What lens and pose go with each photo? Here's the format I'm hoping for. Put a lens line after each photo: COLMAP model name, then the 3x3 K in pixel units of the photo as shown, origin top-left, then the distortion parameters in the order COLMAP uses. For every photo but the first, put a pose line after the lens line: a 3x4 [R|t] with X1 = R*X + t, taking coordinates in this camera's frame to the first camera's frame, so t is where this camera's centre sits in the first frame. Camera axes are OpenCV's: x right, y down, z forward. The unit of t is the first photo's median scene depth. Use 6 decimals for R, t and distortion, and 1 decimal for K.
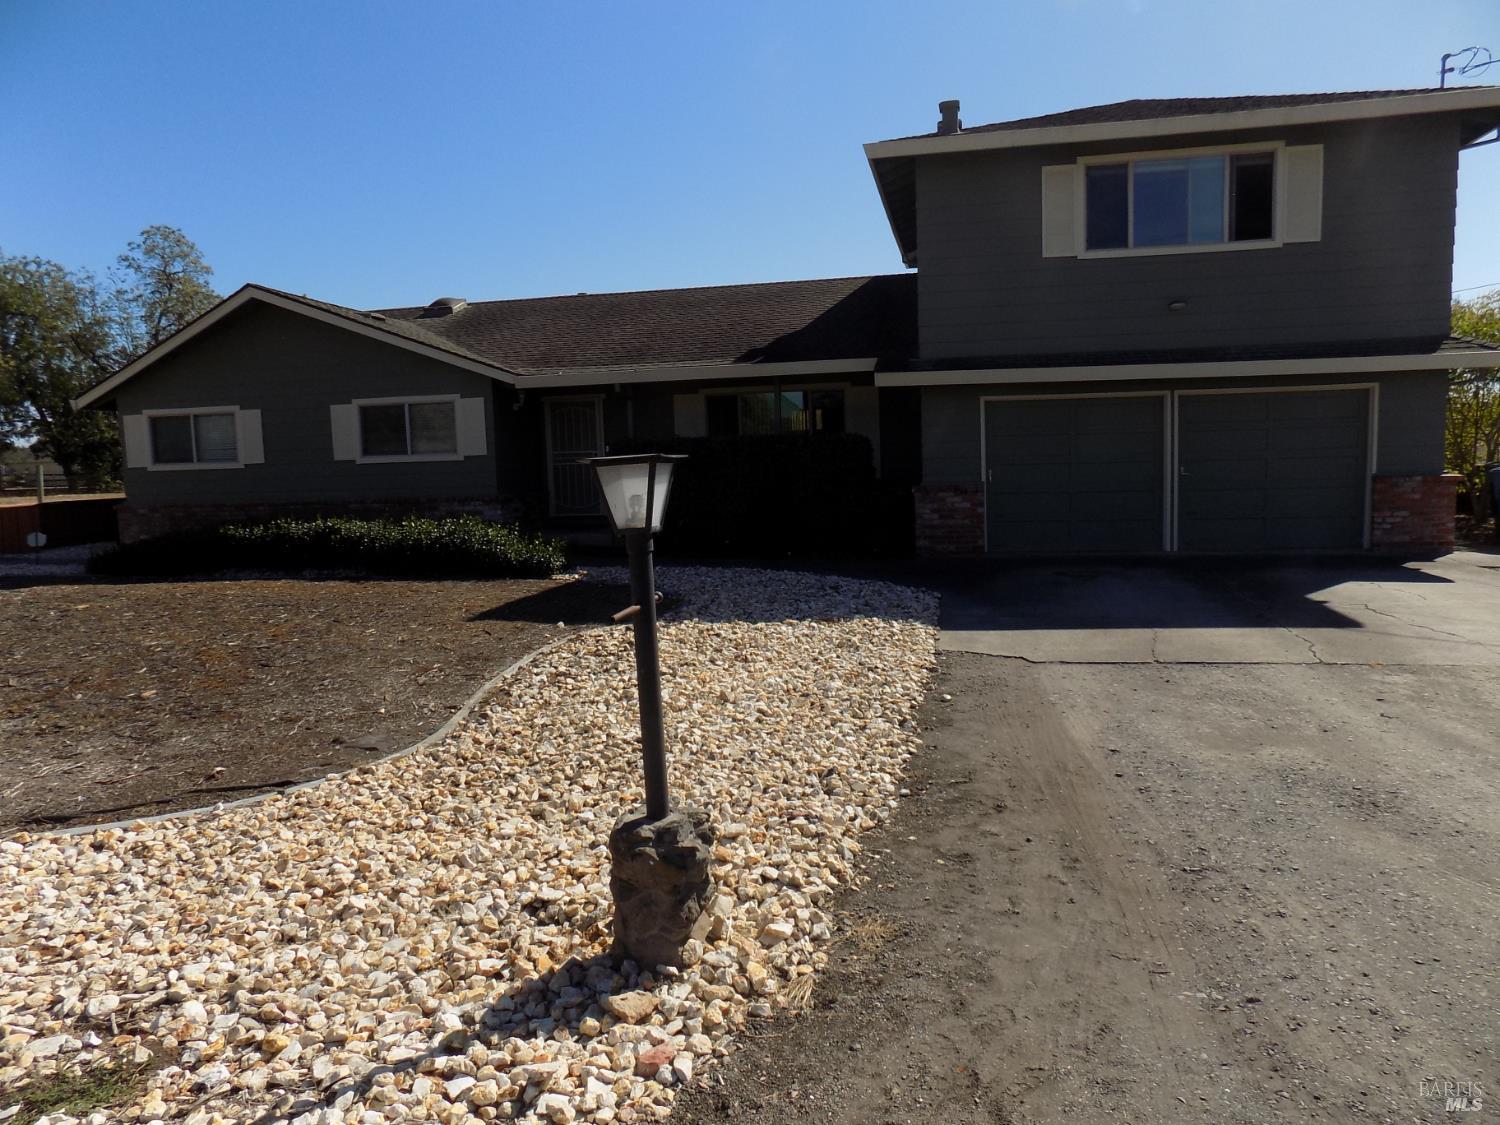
lens RADIAL K [[1016.5, 0, 750.0], [0, 1016.5, 562.5], [0, 0, 1]] dist [-0.001939, 0.004598]
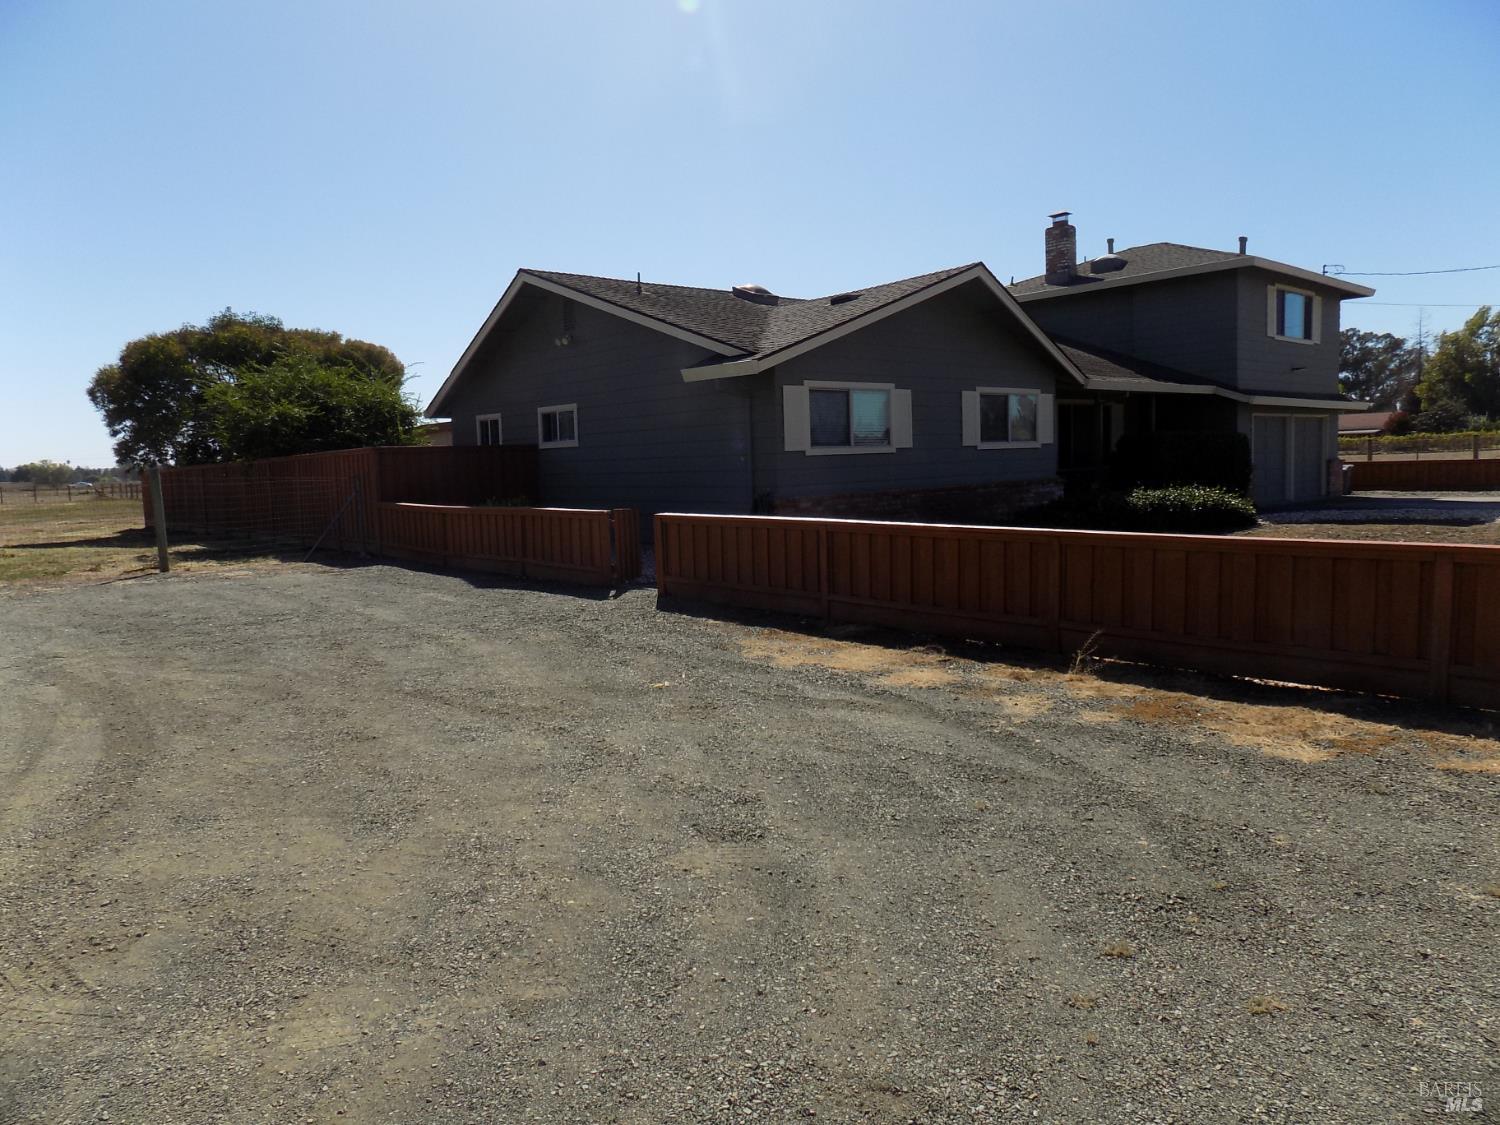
lens RADIAL K [[1016.5, 0, 750.0], [0, 1016.5, 562.5], [0, 0, 1]] dist [-0.001939, 0.004598]
pose [[0.568854, -0.071697, 0.819307, -1.369153], [0.102738, 0.994585, 0.015704, -0.024052], [-0.815996, 0.075241, 0.573140, 0.612234]]
